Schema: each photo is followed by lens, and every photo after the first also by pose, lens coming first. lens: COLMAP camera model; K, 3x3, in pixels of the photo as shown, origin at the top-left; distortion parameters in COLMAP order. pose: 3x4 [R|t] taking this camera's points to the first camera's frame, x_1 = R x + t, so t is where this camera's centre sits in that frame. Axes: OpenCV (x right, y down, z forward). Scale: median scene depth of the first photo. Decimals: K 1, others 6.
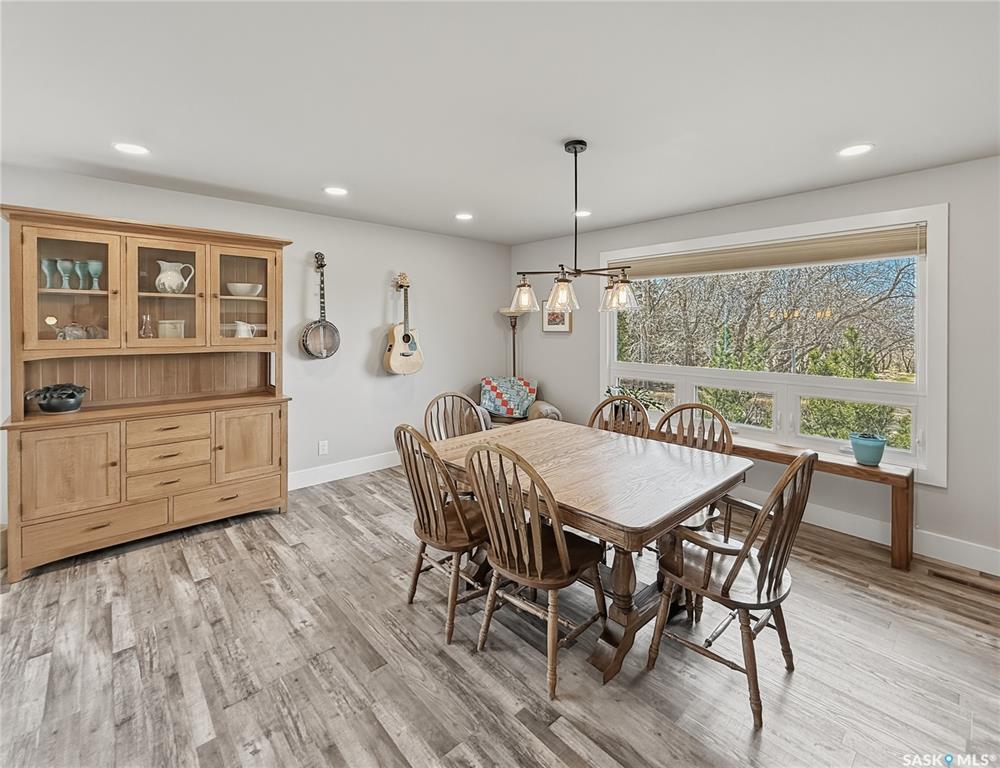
lens RADIAL K [[449.3, 0, 499.3], [0, 449.3, 329.7], [0, 0, 1]] dist [-0.004339, 0.001166]
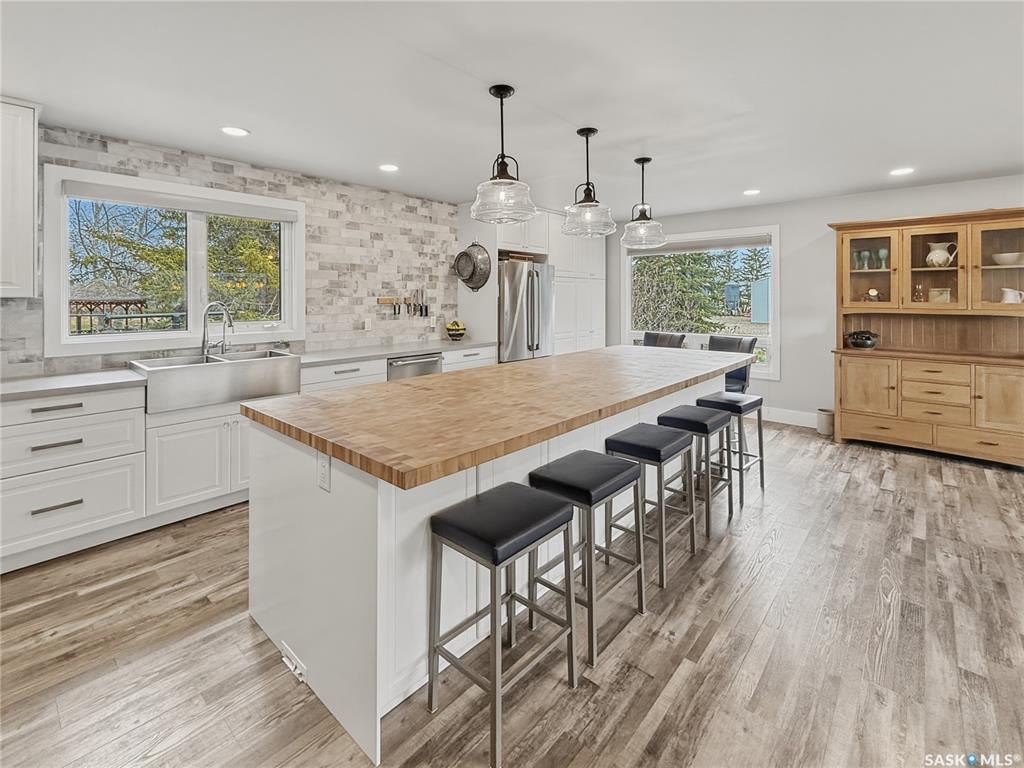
lens RADIAL K [[495.9, 0, 511.4], [0, 495.9, 286.4], [0, 0, 1]] dist [-0.014961, 0.001550]
pose [[0.131492, -0.020419, -0.991107, 0.499569], [-0.016817, 0.999598, -0.022825, 0.025879], [0.991175, 0.019669, 0.131096, -0.391628]]
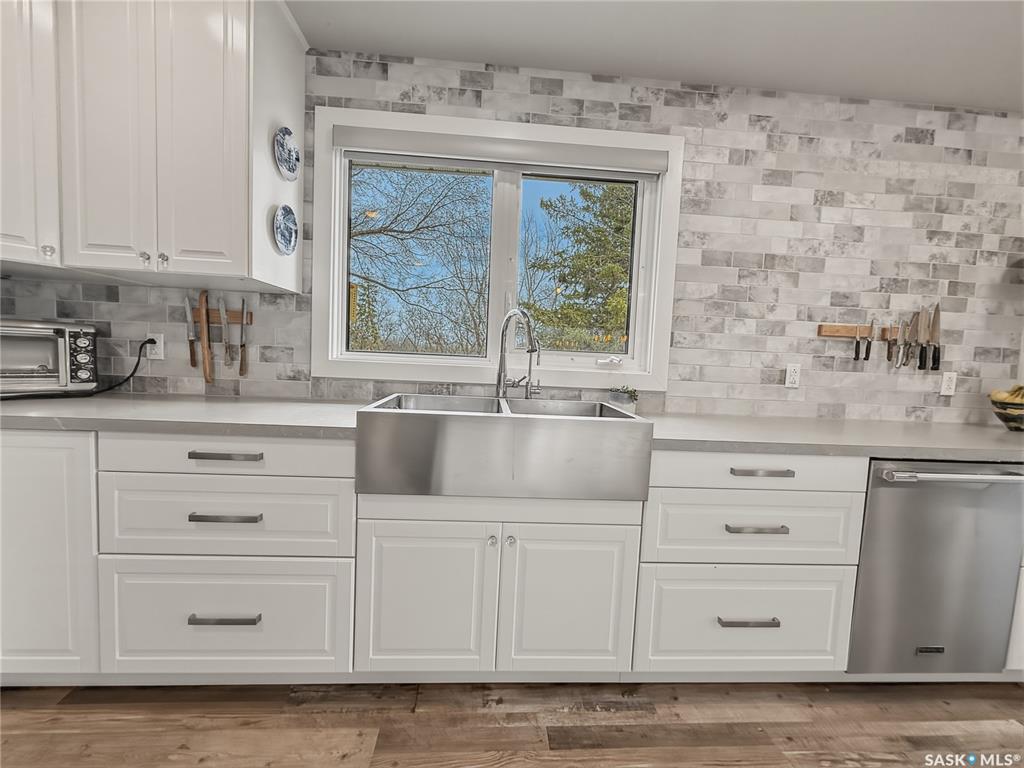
lens RADIAL K [[409.2, 0, 497.9], [0, 409.2, 385.2], [0, 0, 1]] dist [0.003813, -0.001497]
pose [[-0.624540, 0.023287, -0.780645, -0.276146], [-0.061594, 0.994973, 0.078958, 0.107974], [0.778560, 0.097396, -0.619966, -0.586962]]
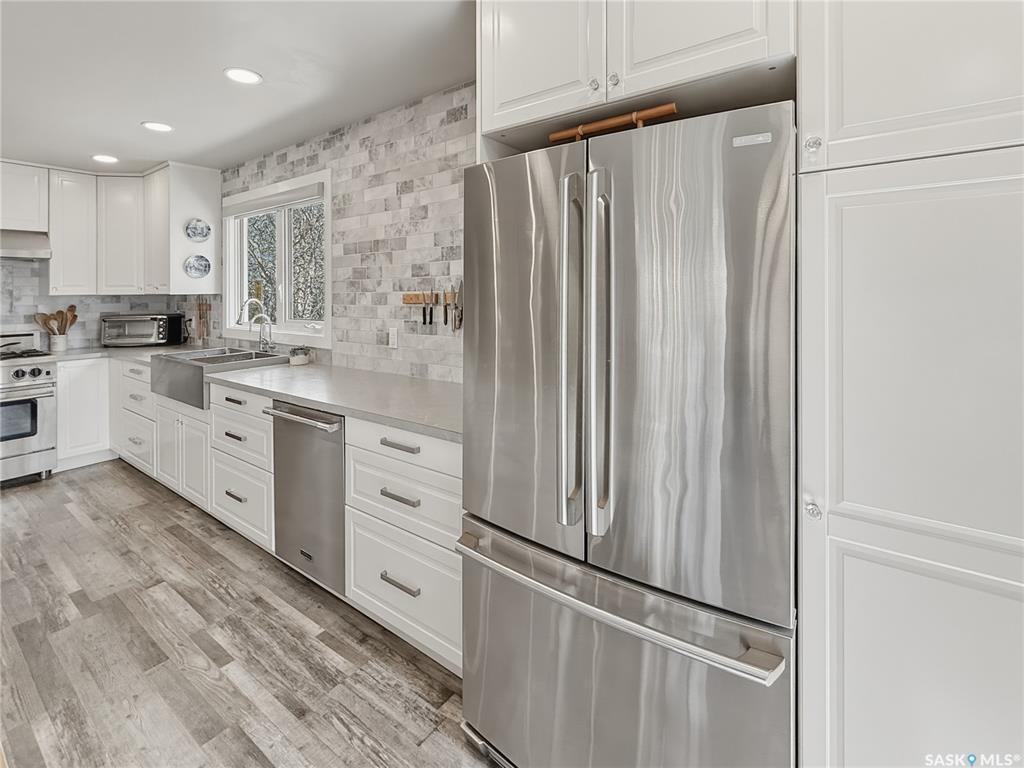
lens RADIAL K [[495.9, 0, 502.8], [0, 495.9, 286.4], [0, 0, 1]] dist [-0.014961, 0.001550]
pose [[-0.984649, 0.007760, -0.174372, -1.107529], [0.006733, 0.999956, 0.006481, 0.015722], [0.174415, 0.005207, -0.984659, 0.303814]]
